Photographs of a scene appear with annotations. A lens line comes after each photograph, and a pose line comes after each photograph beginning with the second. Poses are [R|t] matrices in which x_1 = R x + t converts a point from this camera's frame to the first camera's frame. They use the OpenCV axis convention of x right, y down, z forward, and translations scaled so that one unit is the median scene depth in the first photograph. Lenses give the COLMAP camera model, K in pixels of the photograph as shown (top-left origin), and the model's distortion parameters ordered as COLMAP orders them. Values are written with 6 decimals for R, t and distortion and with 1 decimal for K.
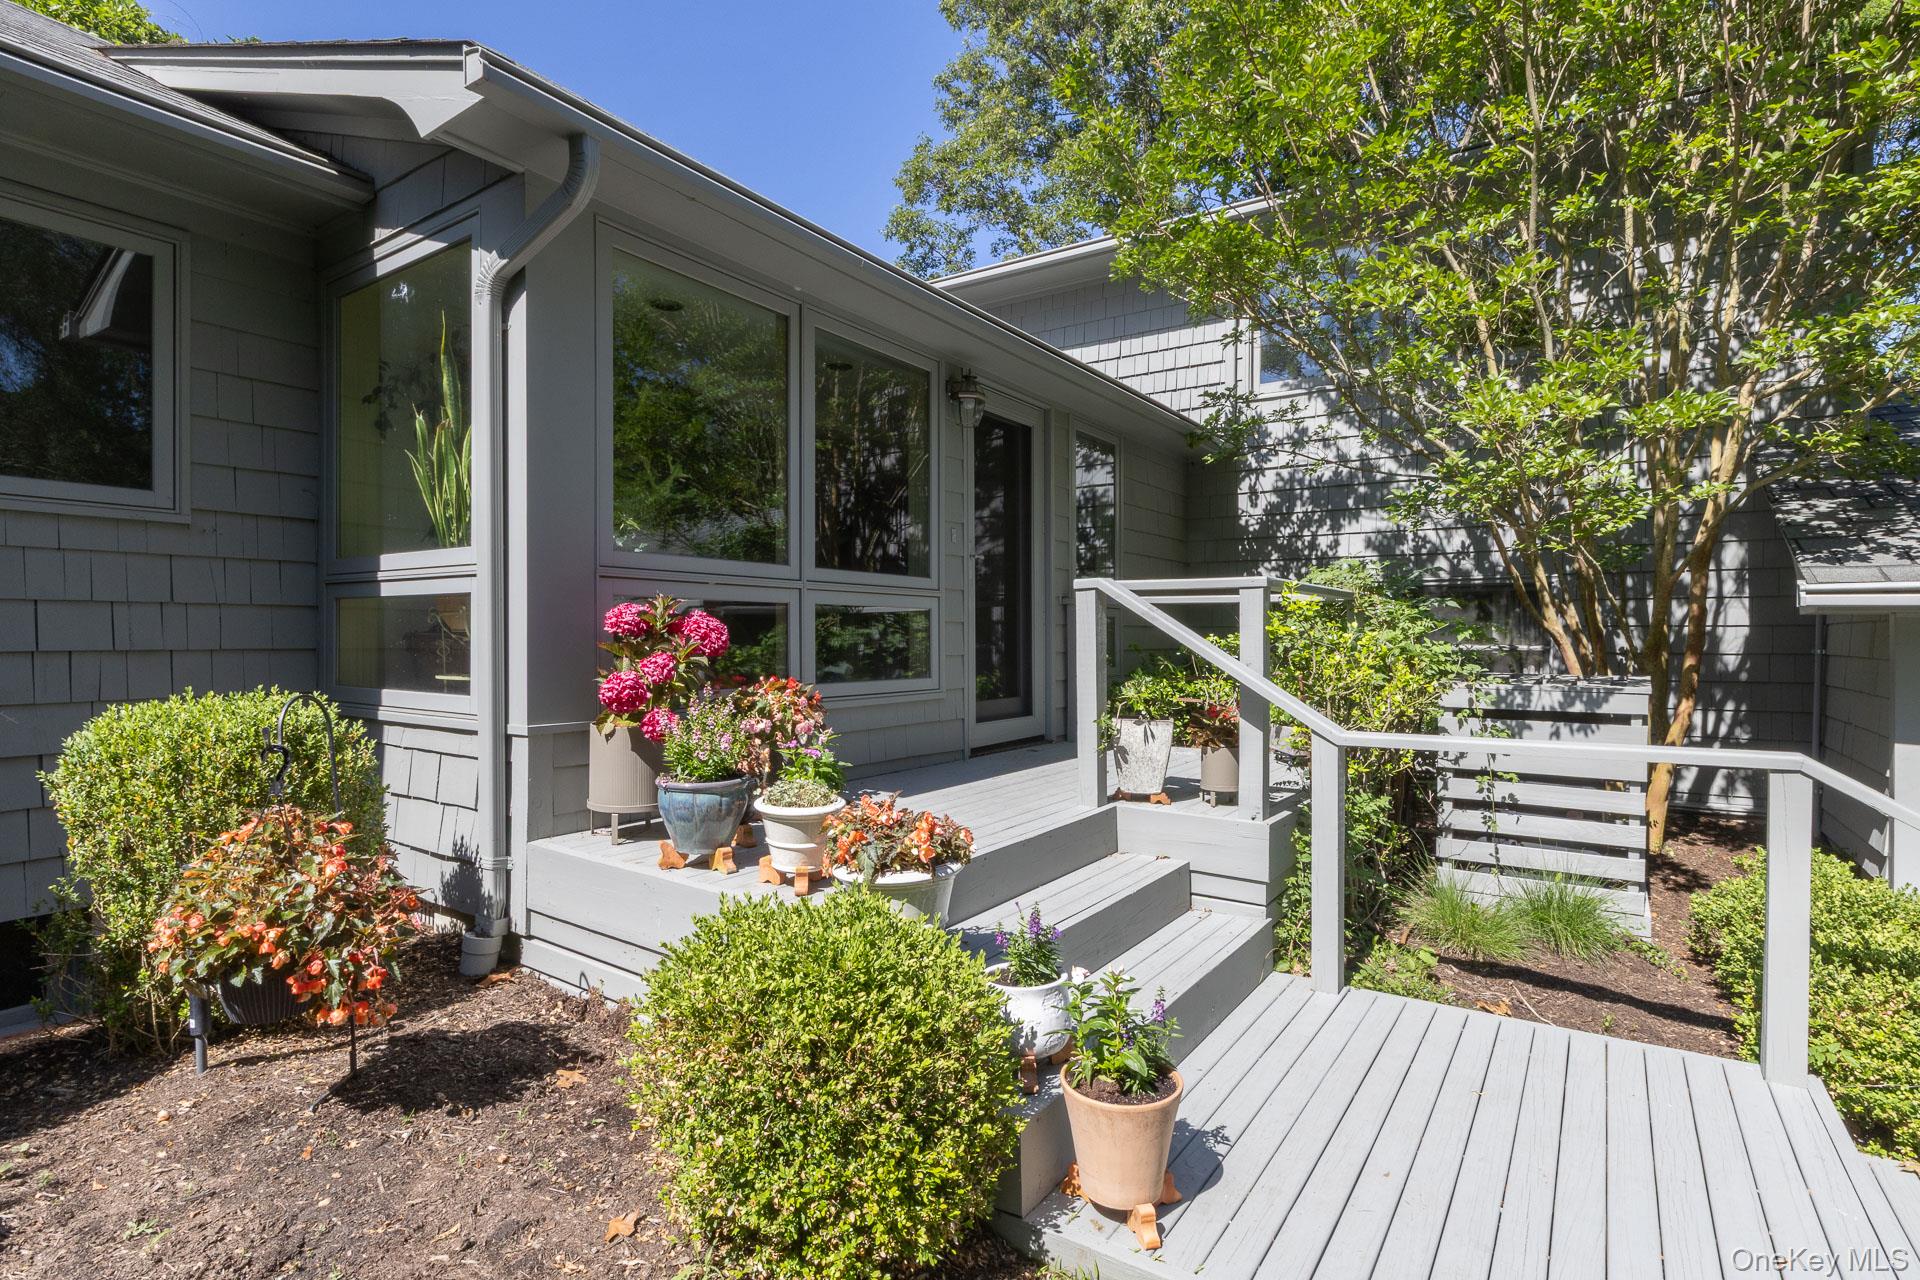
lens RADIAL K [[925.3, 0, 960.0], [0, 925.3, 640.0], [0, 0, 1]] dist [0.001230, 0.000192]
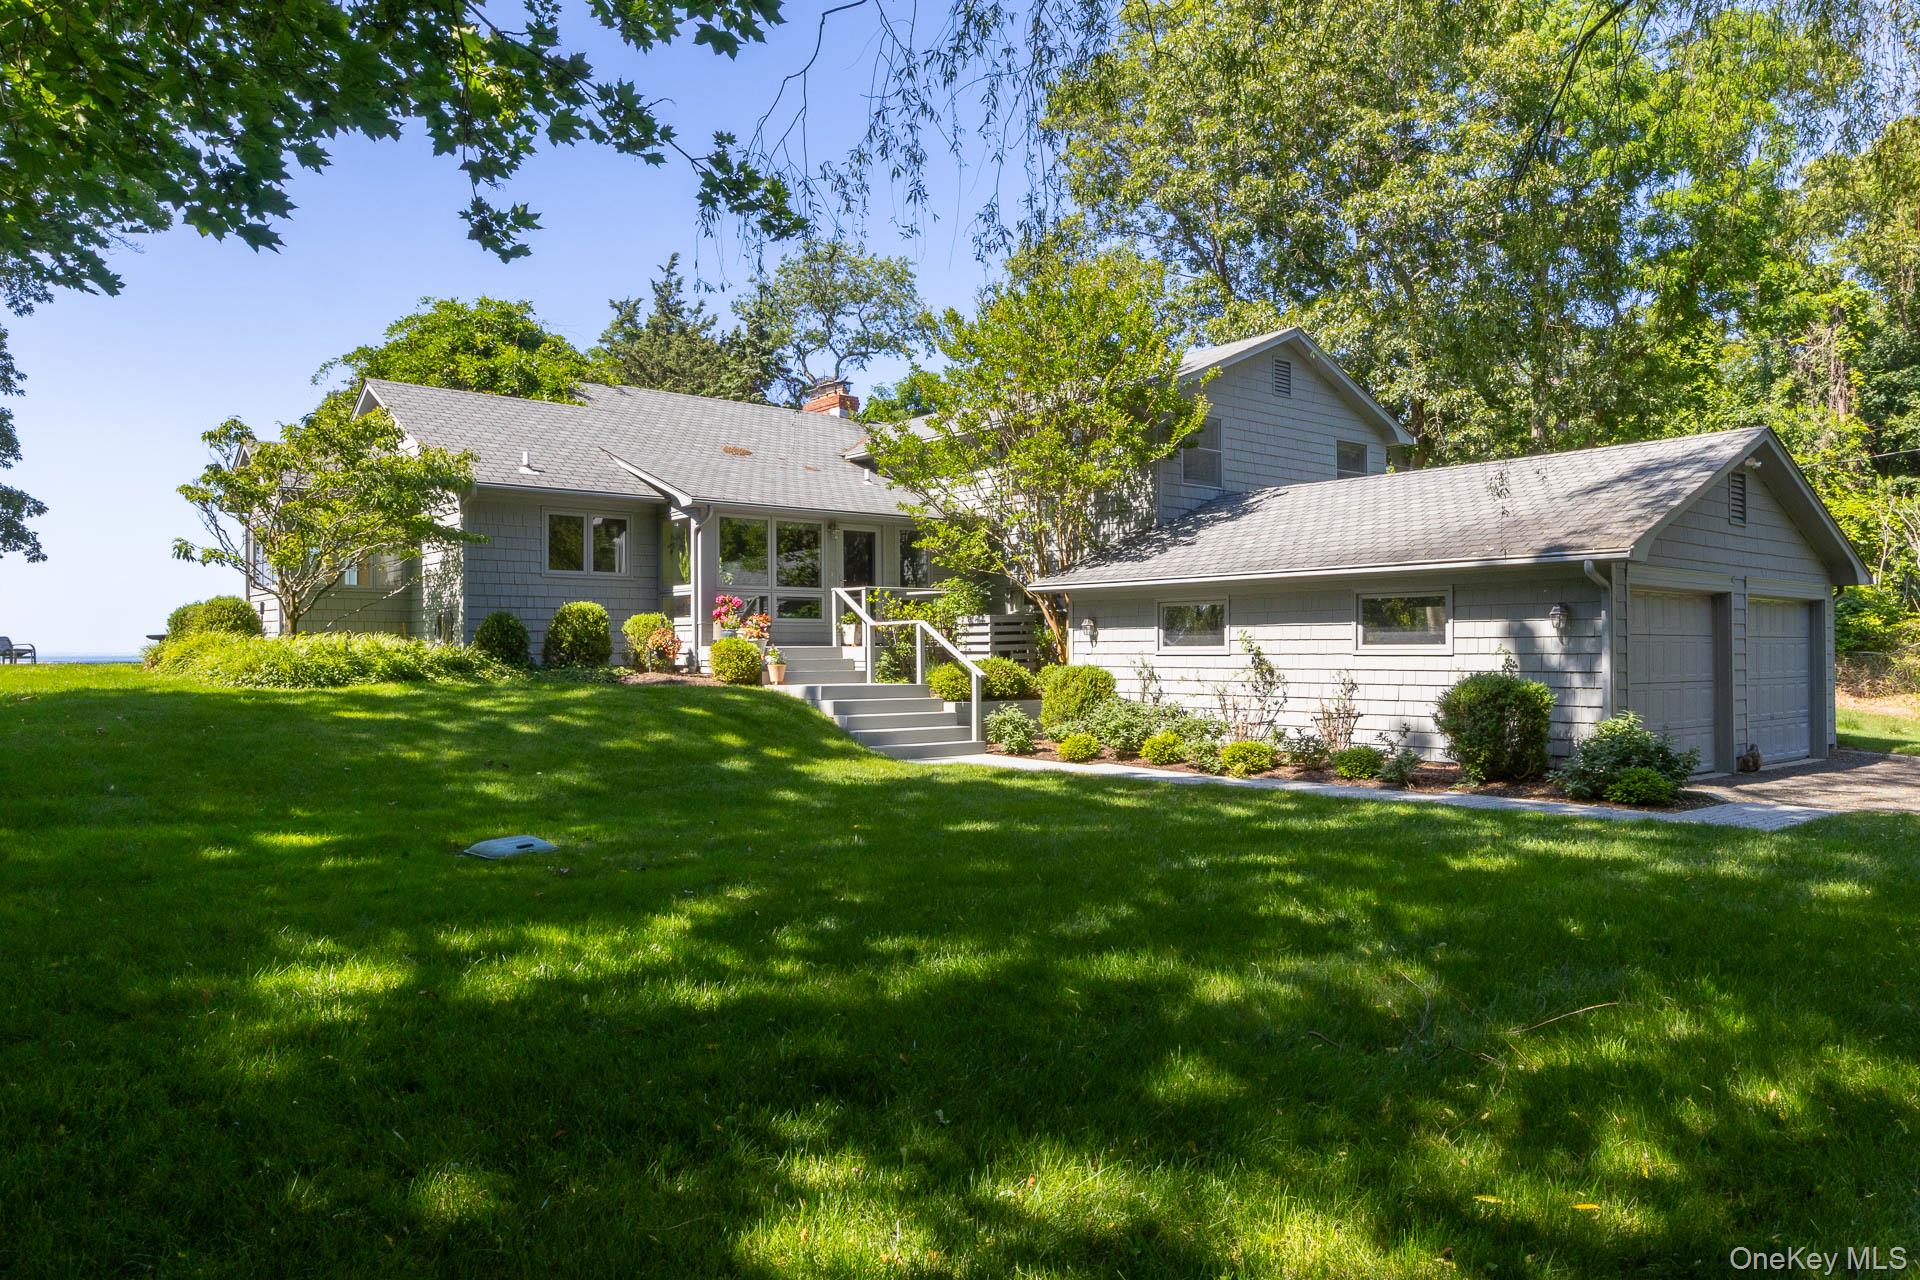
lens RADIAL K [[1307.9, 0, 960.0], [0, 1307.9, 640.0], [0, 0, 1]] dist [0.006074, 0.005266]
pose [[0.954208, -0.008851, -0.299013, 2.694321], [0.004499, 0.999874, -0.015240, 0.281138], [0.299110, 0.013197, 0.954127, -4.810477]]
